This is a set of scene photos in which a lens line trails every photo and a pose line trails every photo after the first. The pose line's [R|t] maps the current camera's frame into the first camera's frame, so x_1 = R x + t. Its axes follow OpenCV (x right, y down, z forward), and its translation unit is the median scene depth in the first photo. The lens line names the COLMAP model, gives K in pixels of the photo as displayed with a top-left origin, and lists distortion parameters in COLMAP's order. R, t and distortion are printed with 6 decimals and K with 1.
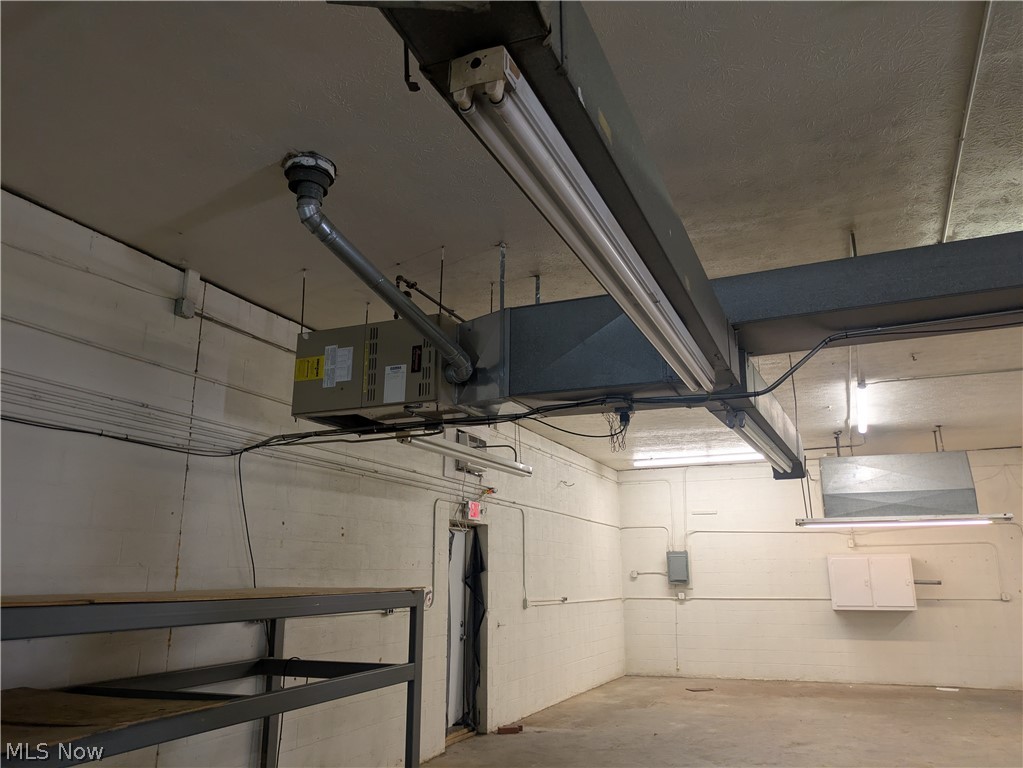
lens RADIAL K [[757.5, 0, 512.0], [0, 757.5, 382.4], [0, 0, 1]] dist [0.012639, -0.012539]
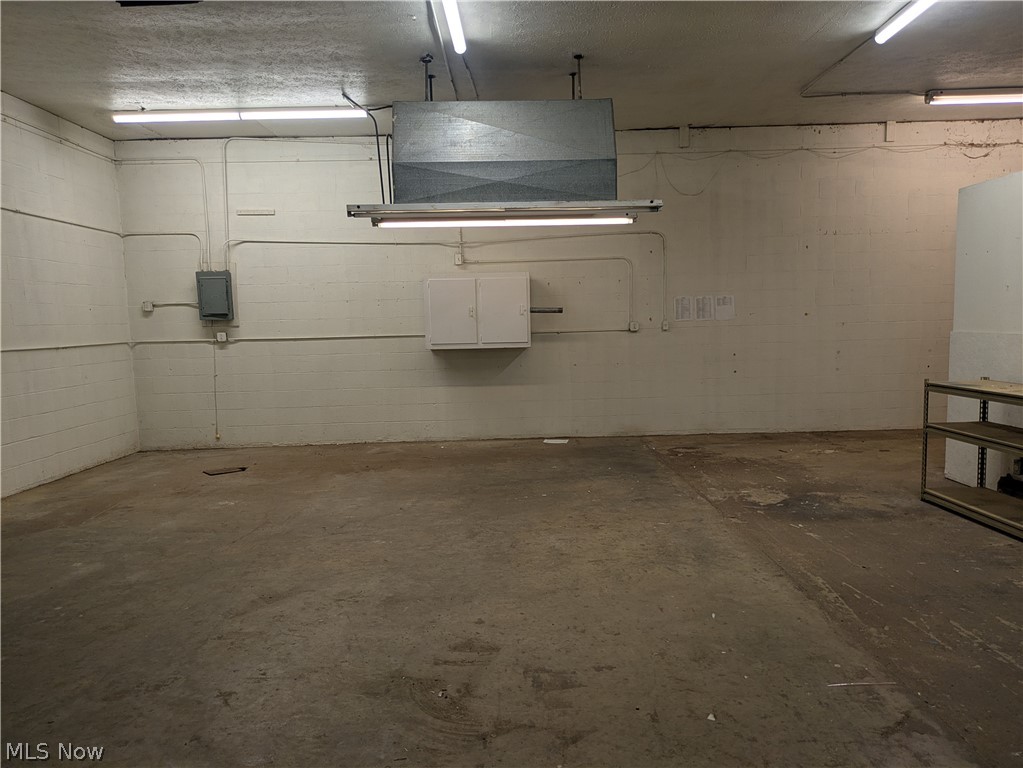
lens RADIAL K [[757.5, 0, 512.3], [0, 757.5, 385.1], [0, 0, 1]] dist [0.012639, -0.012539]
pose [[0.918709, -0.050544, 0.391688, 0.212627], [-0.081854, 0.945873, 0.314046, 0.098074], [-0.386360, -0.320578, 0.864845, 0.333341]]
